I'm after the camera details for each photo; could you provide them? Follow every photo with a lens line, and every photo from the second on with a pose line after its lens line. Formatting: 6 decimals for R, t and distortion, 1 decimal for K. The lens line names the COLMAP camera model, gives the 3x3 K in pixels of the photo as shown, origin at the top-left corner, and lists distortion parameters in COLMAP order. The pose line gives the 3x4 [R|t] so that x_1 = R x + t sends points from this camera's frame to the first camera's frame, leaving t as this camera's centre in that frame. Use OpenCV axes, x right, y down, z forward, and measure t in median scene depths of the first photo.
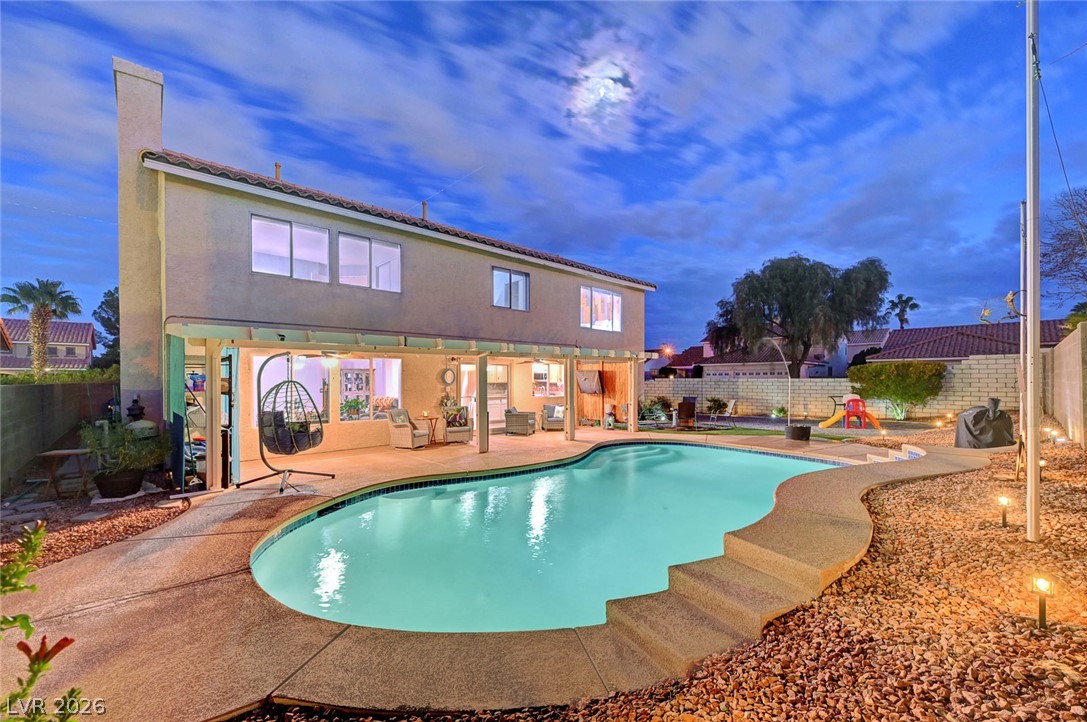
lens RADIAL K [[455.9, 0, 523.9], [0, 455.9, 382.4], [0, 0, 1]] dist [0.001062, -0.000042]
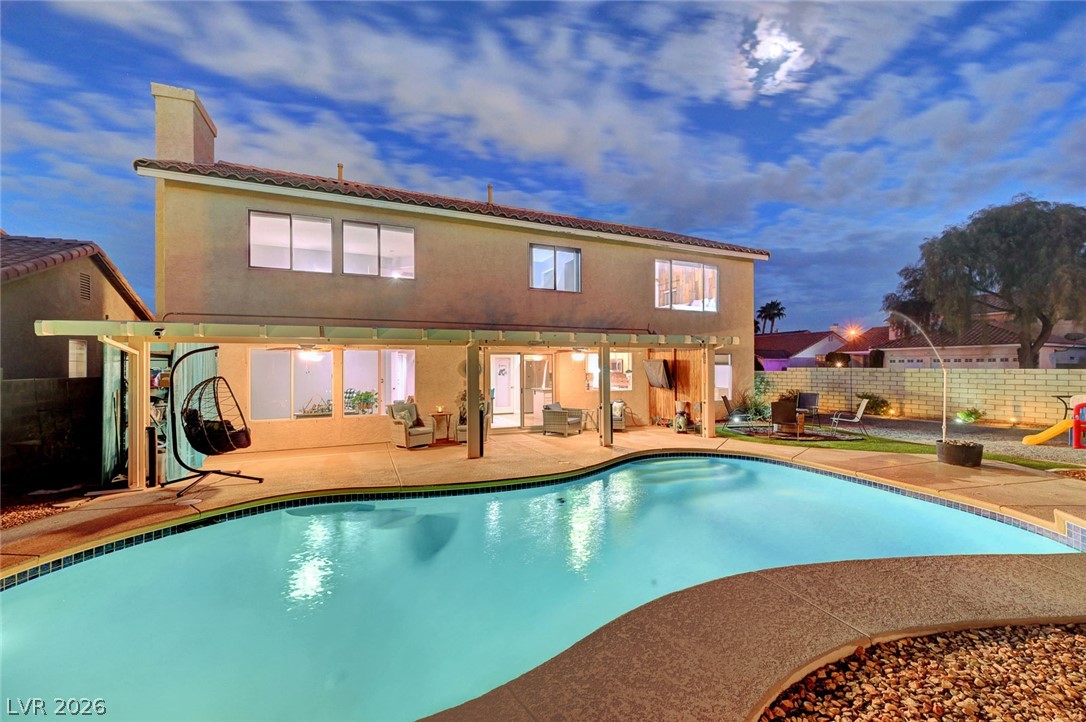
lens RADIAL K [[439.0, 0, 543.0], [0, 439.0, 361.0], [0, 0, 1]] dist [0.000591, -0.000180]
pose [[0.945004, -0.007795, -0.326965, 0.216723], [0.000883, 0.999773, -0.021285, -0.007362], [0.327057, 0.019826, 0.944797, 0.188267]]
